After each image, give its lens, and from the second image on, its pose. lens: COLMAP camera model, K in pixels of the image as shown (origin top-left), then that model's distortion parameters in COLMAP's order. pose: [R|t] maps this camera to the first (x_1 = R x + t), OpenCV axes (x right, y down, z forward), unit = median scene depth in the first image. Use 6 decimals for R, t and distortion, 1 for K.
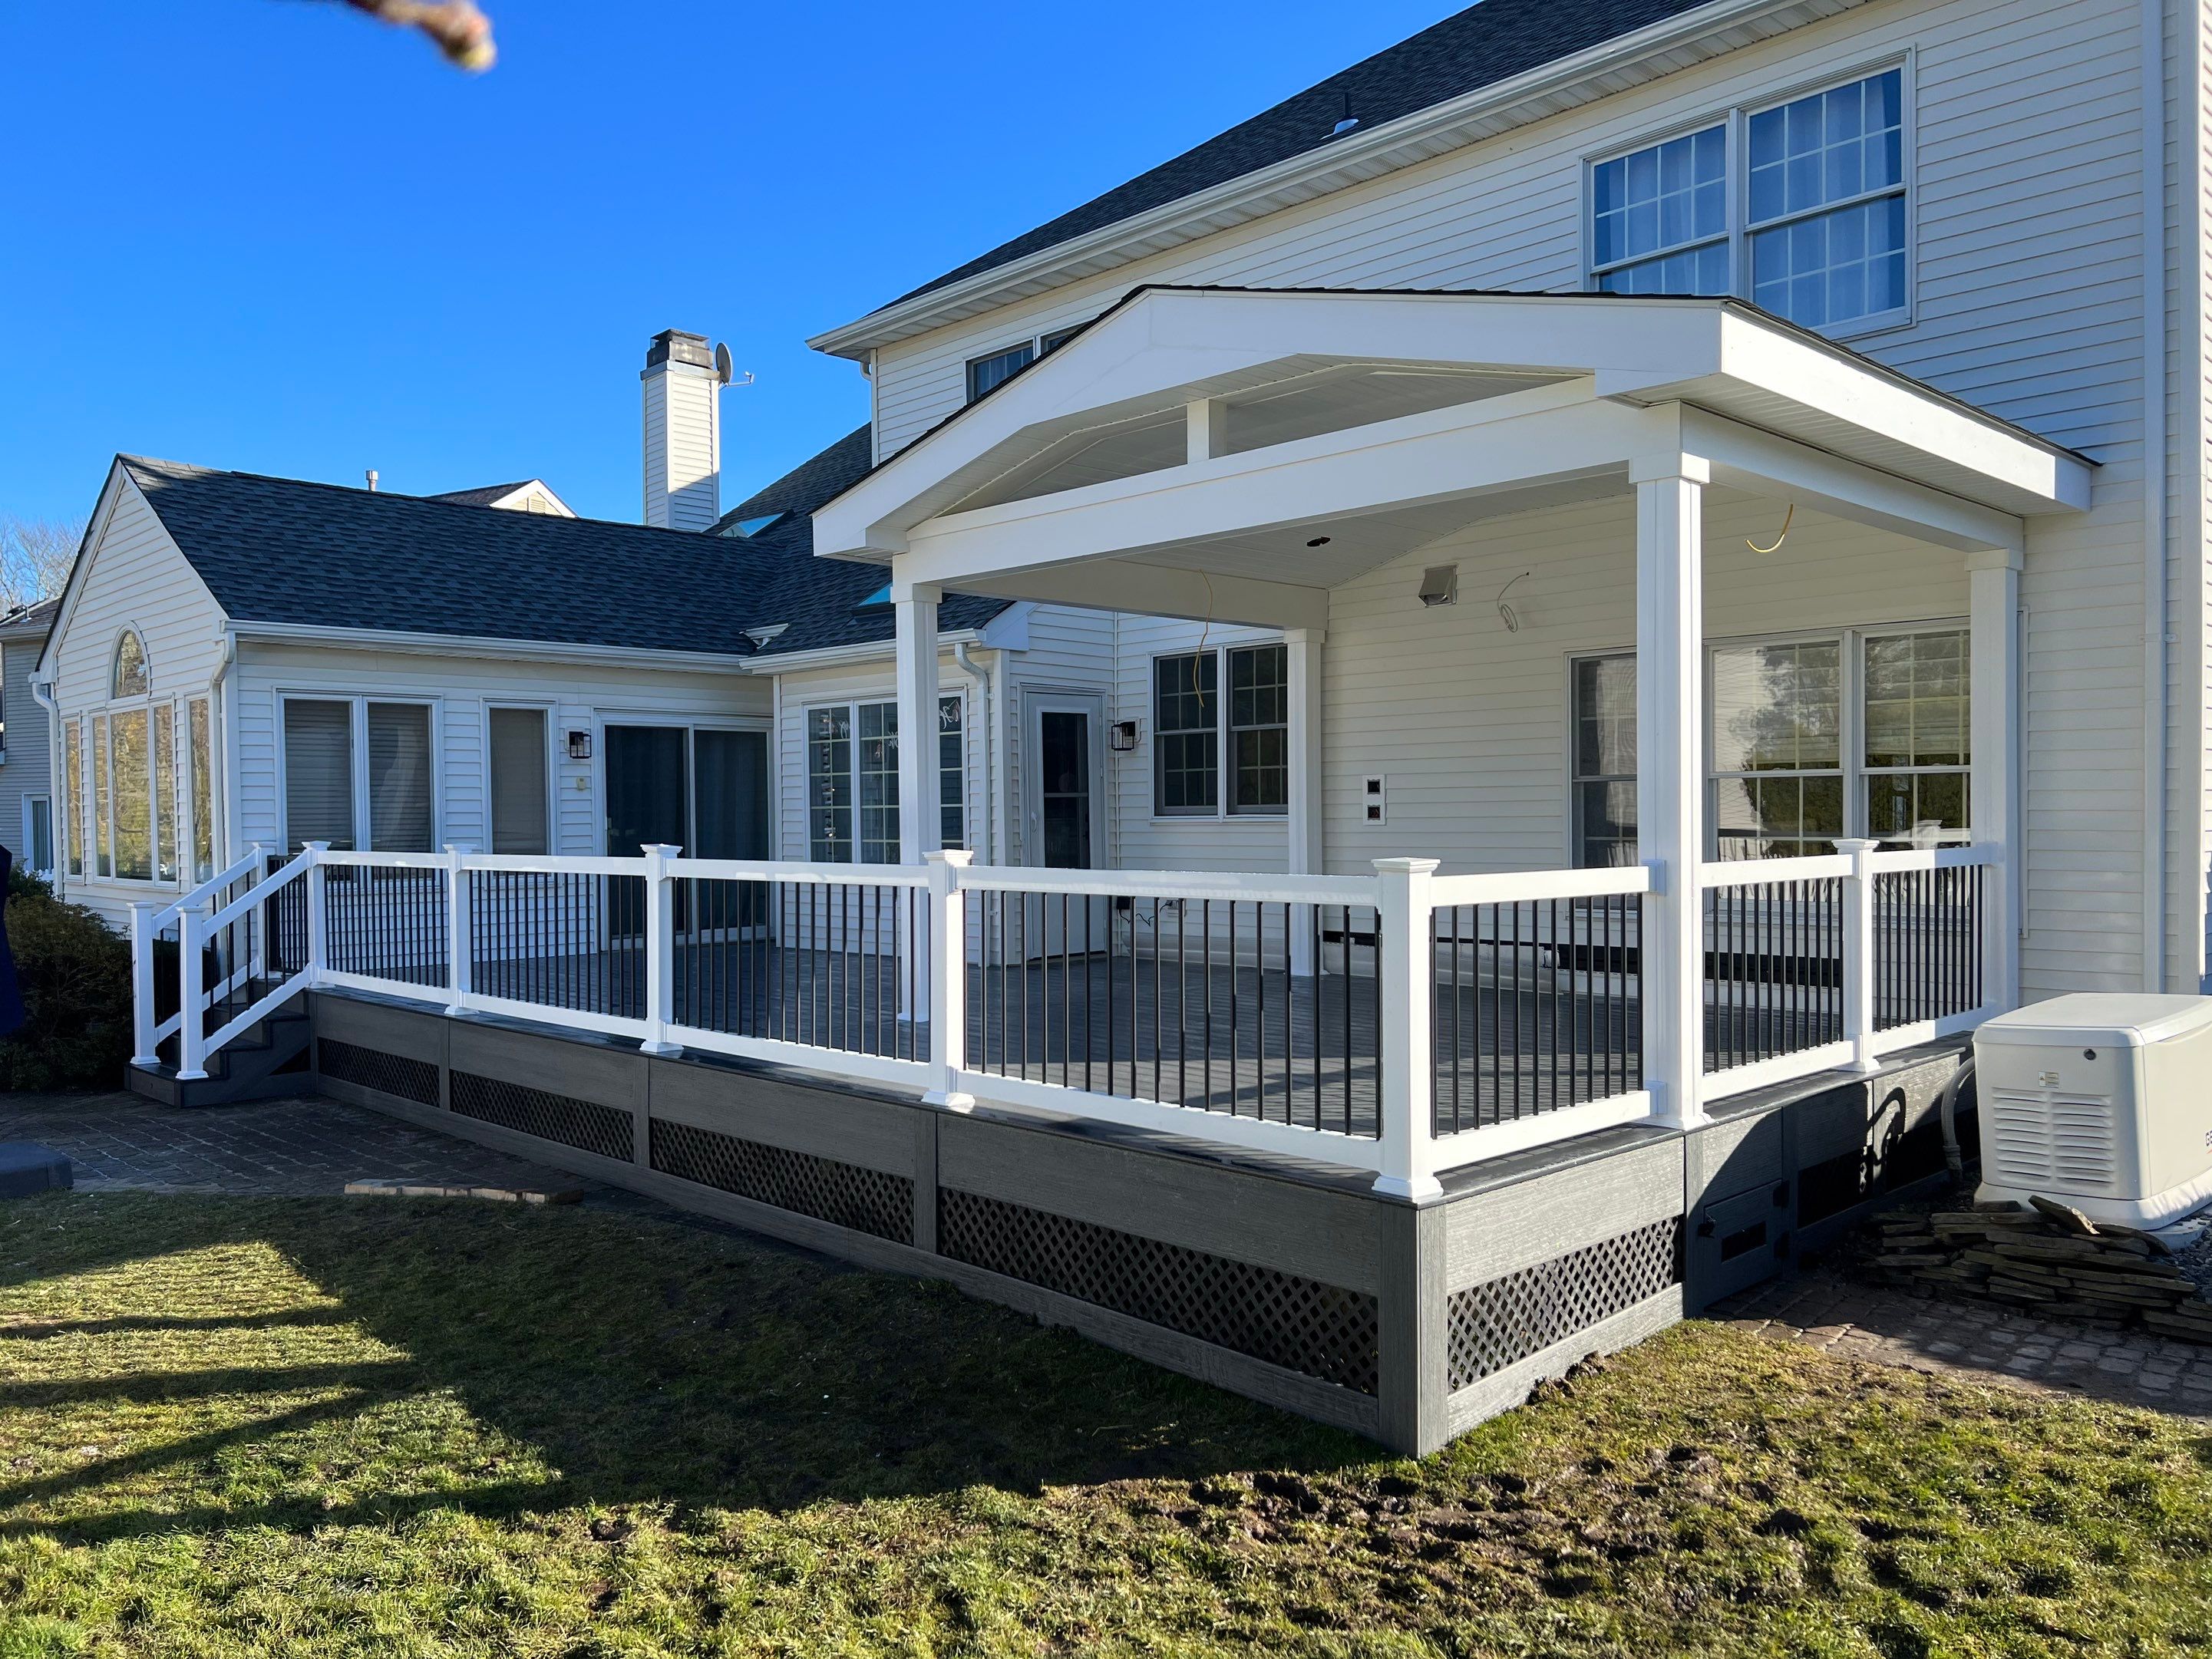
lens RADIAL K [[1663.7, 0, 1086.3], [0, 1663.7, 847.9], [0, 0, 1]] dist [0.048229, -0.042422]
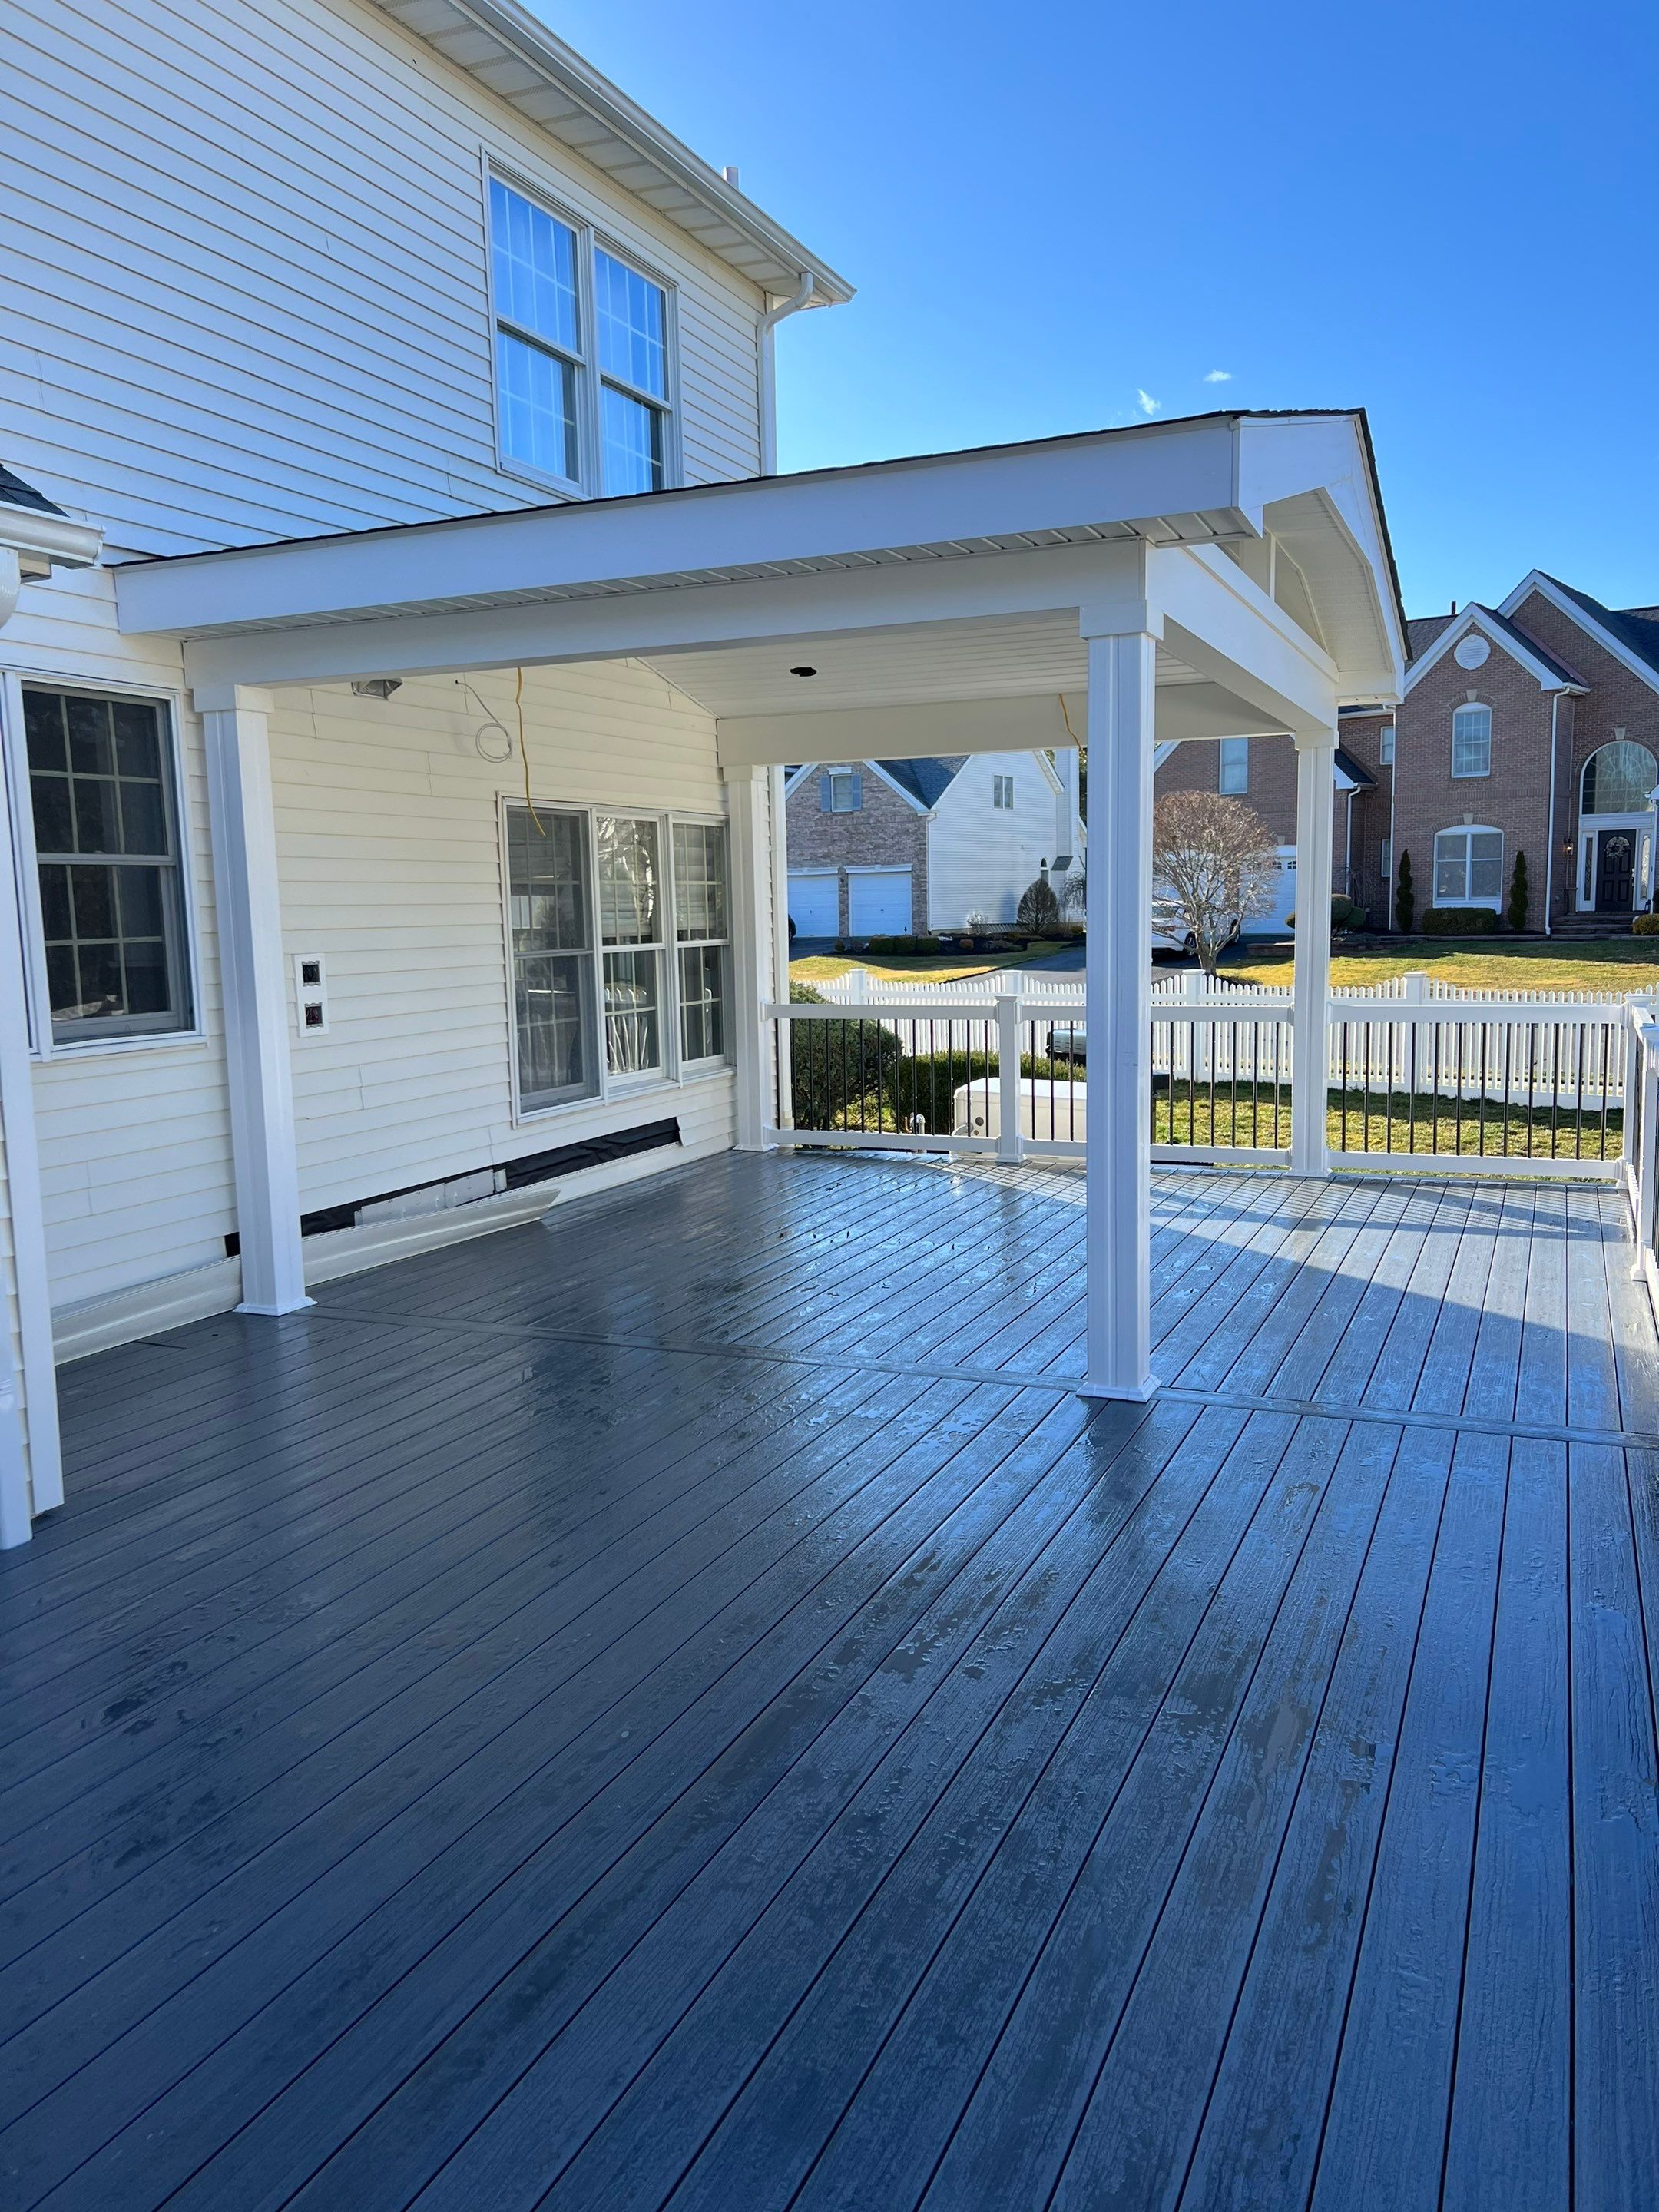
lens RADIAL K [[1658.2, 0, 829.5], [0, 1658.2, 1106.0], [0, 0, 1]] dist [0.054417, -0.054176]
pose [[-0.377230, -0.096723, 0.921055, -0.835696], [0.041401, 0.991776, 0.121106, -0.097225], [-0.925194, 0.083817, -0.370124, 1.873753]]
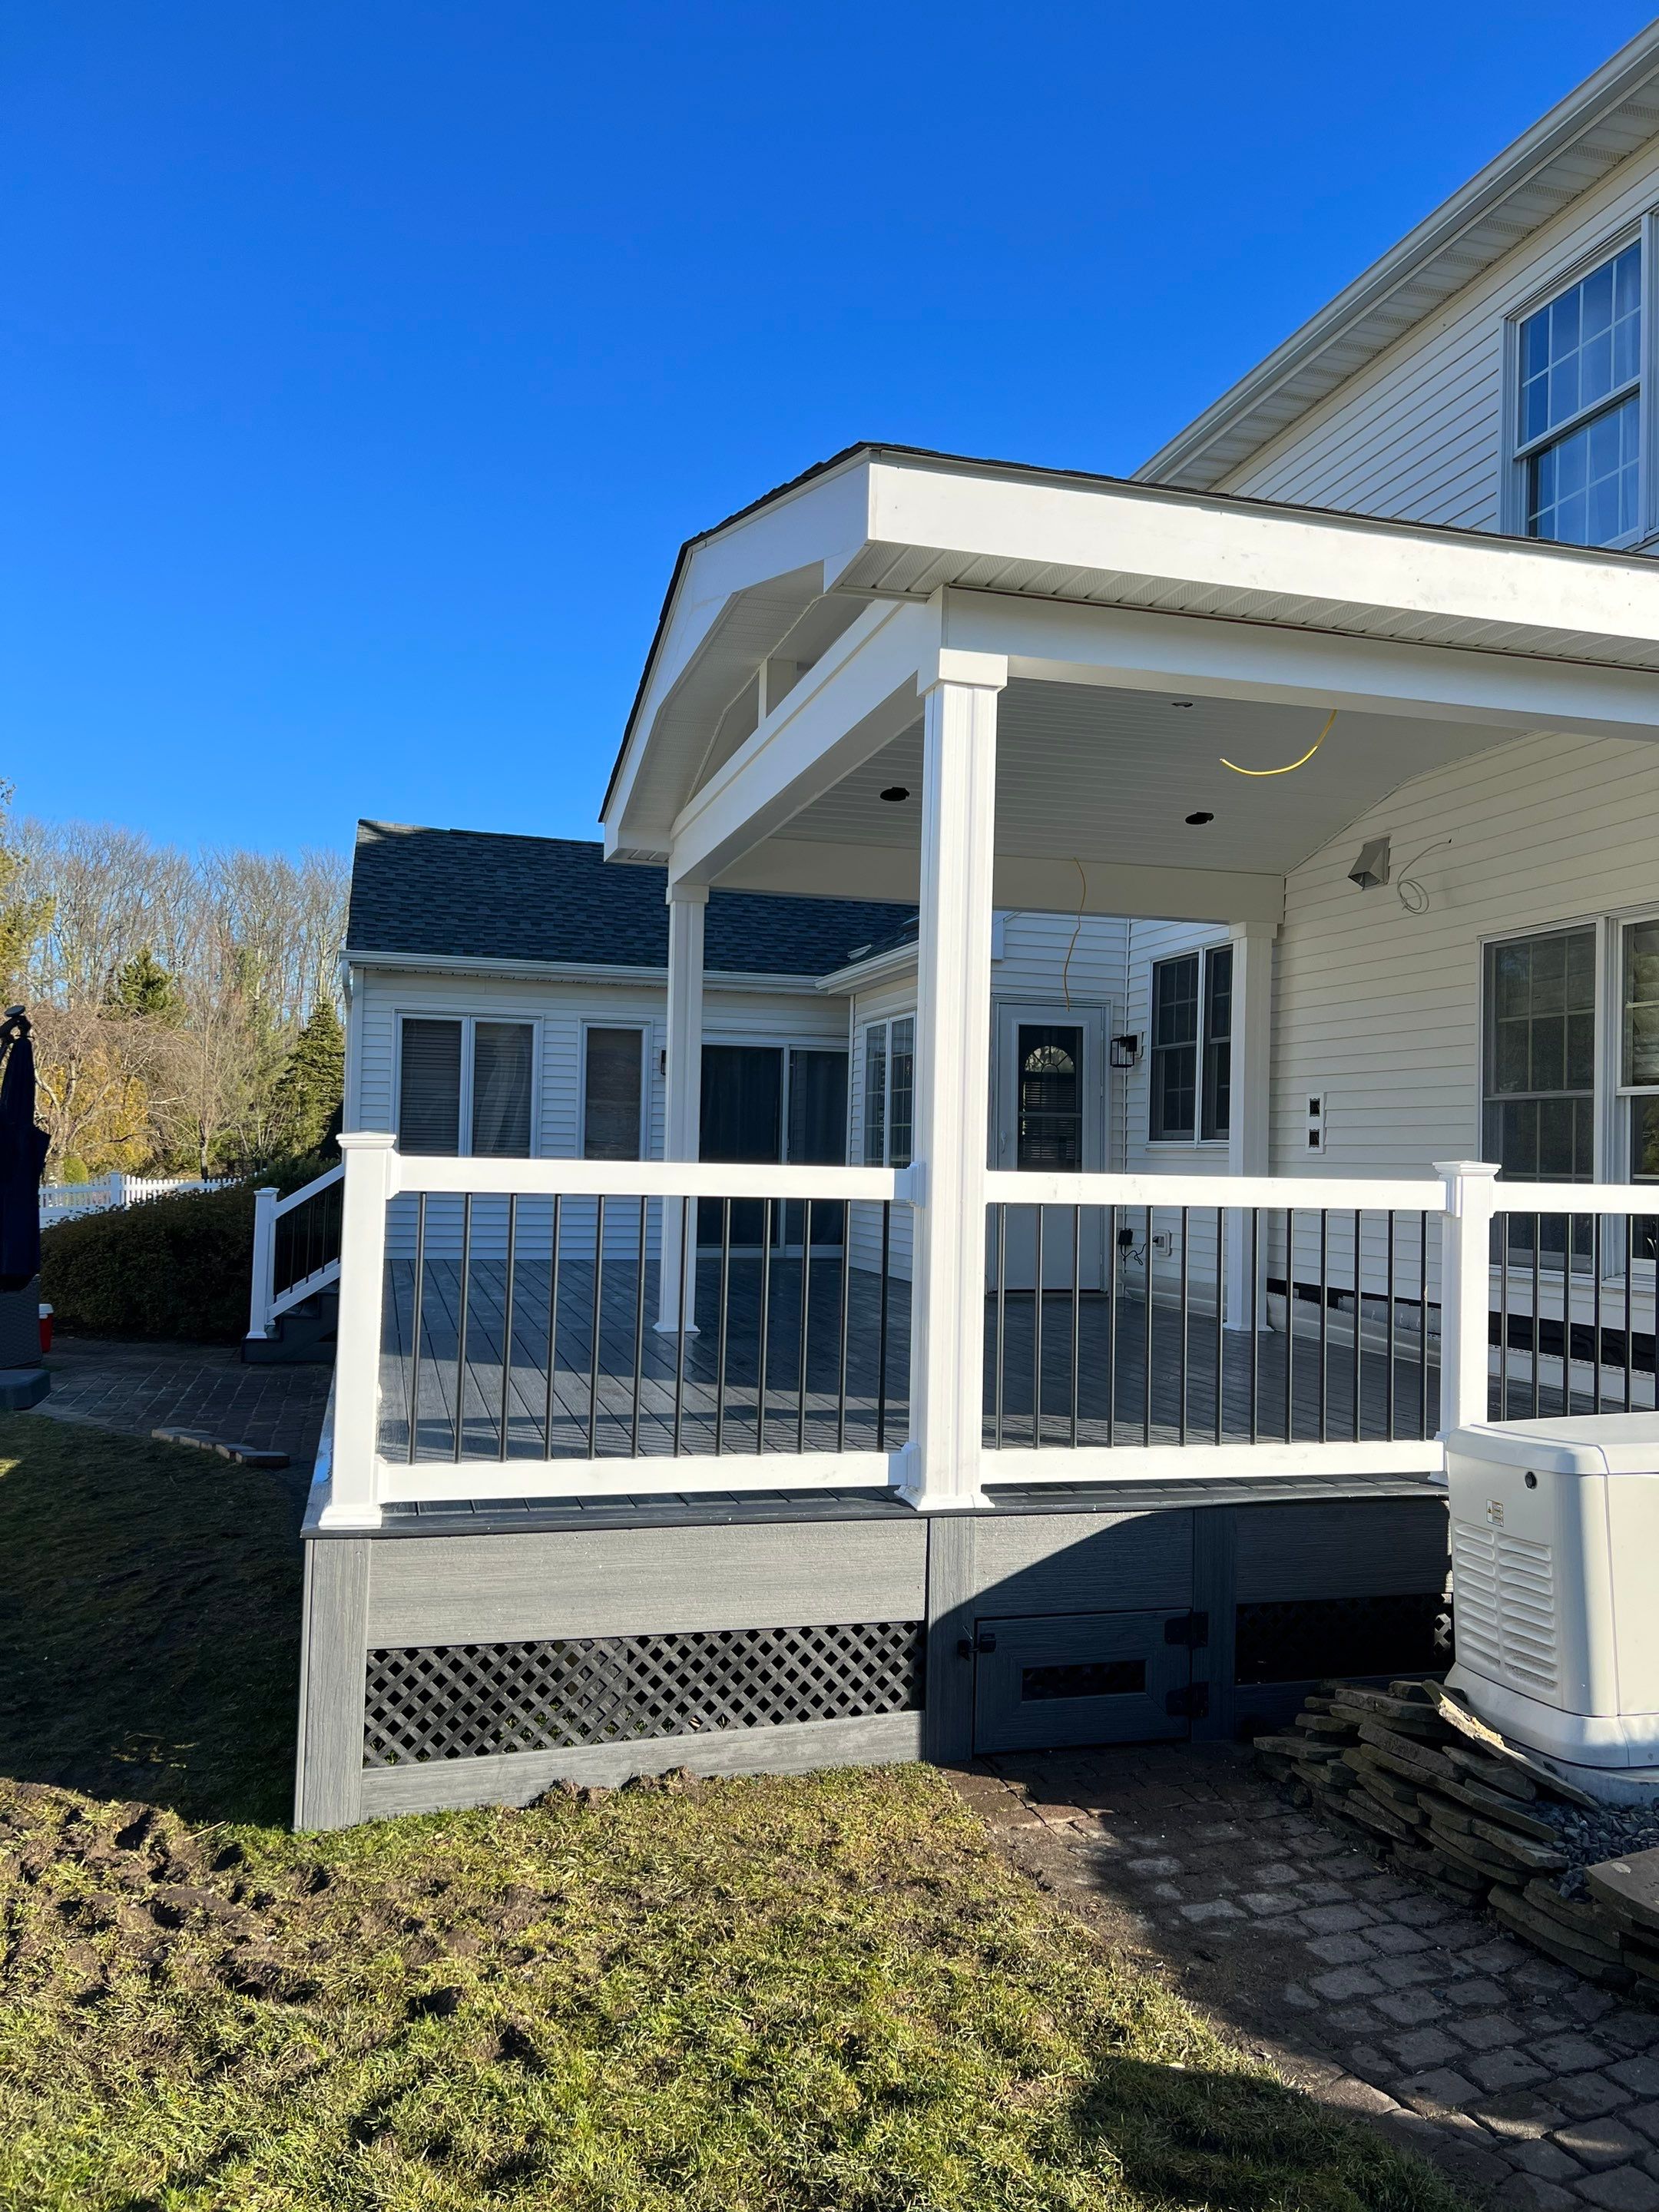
lens RADIAL K [[1658.2, 0, 829.5], [0, 1658.2, 1106.0], [0, 0, 1]] dist [0.054417, -0.054176]
pose [[0.878493, 0.016552, -0.477468, 0.636479], [-0.041841, 0.998225, -0.042379, 0.014516], [0.475919, 0.057207, 0.877627, 0.270884]]
